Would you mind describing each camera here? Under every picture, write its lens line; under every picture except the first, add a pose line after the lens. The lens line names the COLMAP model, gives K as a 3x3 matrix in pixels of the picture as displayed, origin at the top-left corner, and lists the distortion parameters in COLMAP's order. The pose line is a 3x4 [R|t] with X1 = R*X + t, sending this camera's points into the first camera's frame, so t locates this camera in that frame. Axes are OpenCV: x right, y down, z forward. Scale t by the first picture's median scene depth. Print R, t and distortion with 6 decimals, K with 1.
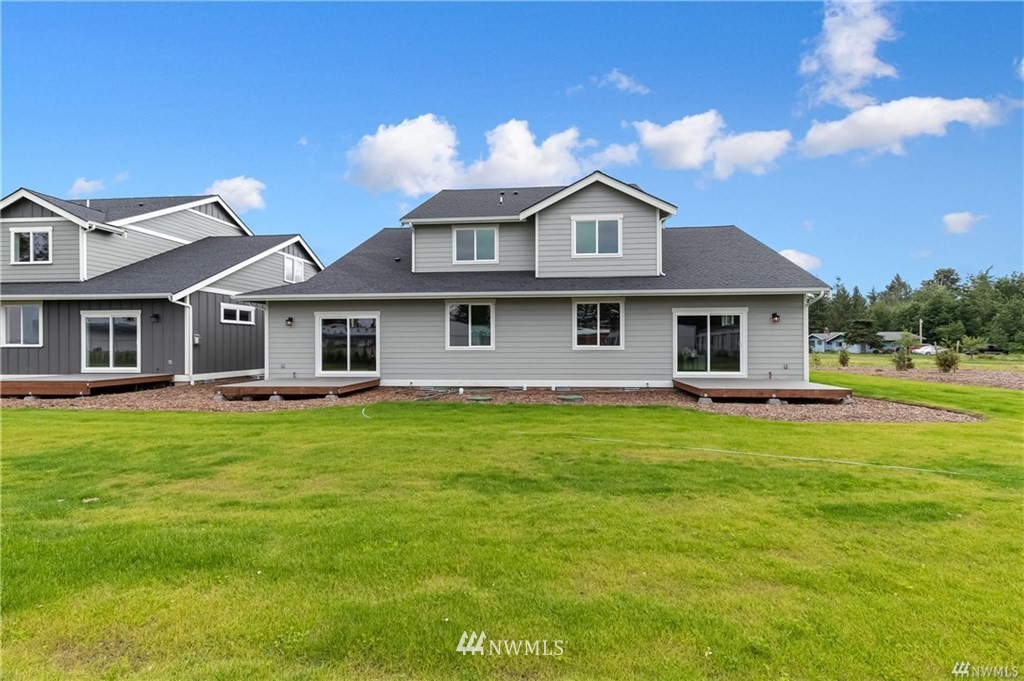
lens RADIAL K [[466.6, 0, 508.3], [0, 466.6, 348.0], [0, 0, 1]] dist [0.002815, 0.000081]
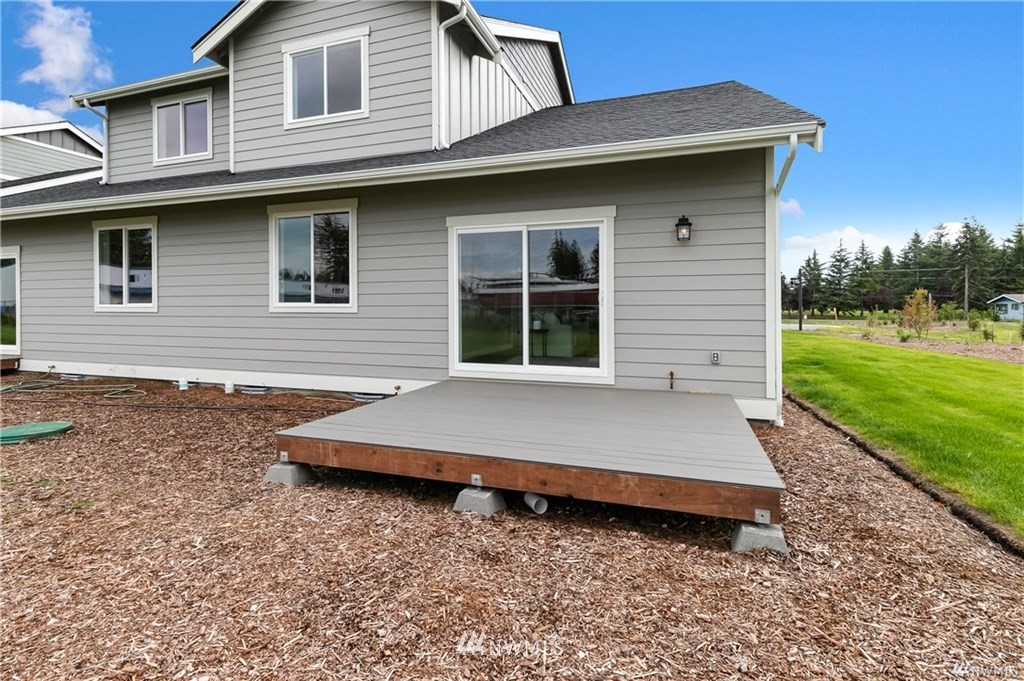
lens RADIAL K [[466.6, 0, 521.3], [0, 466.6, 318.1], [0, 0, 1]] dist [0.002815, 0.000081]
pose [[0.970975, 0.008586, -0.239029, 0.507313], [-0.005268, 0.999881, 0.014518, 0.002197], [0.239125, -0.012838, 0.970904, 0.569974]]
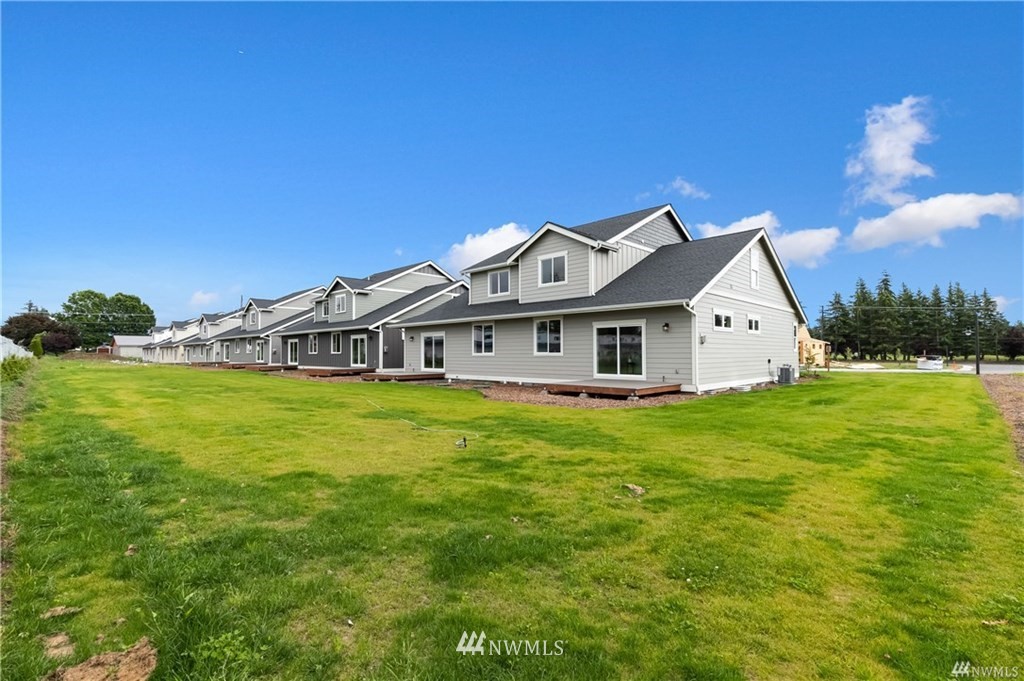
lens RADIAL K [[466.6, 0, 521.4], [0, 466.6, 355.7], [0, 0, 1]] dist [0.002815, 0.000081]
pose [[0.770096, 0.003484, -0.637918, 0.963300], [-0.000863, 0.999990, 0.004419, -0.001939], [0.637927, -0.002853, 0.770091, -0.073002]]
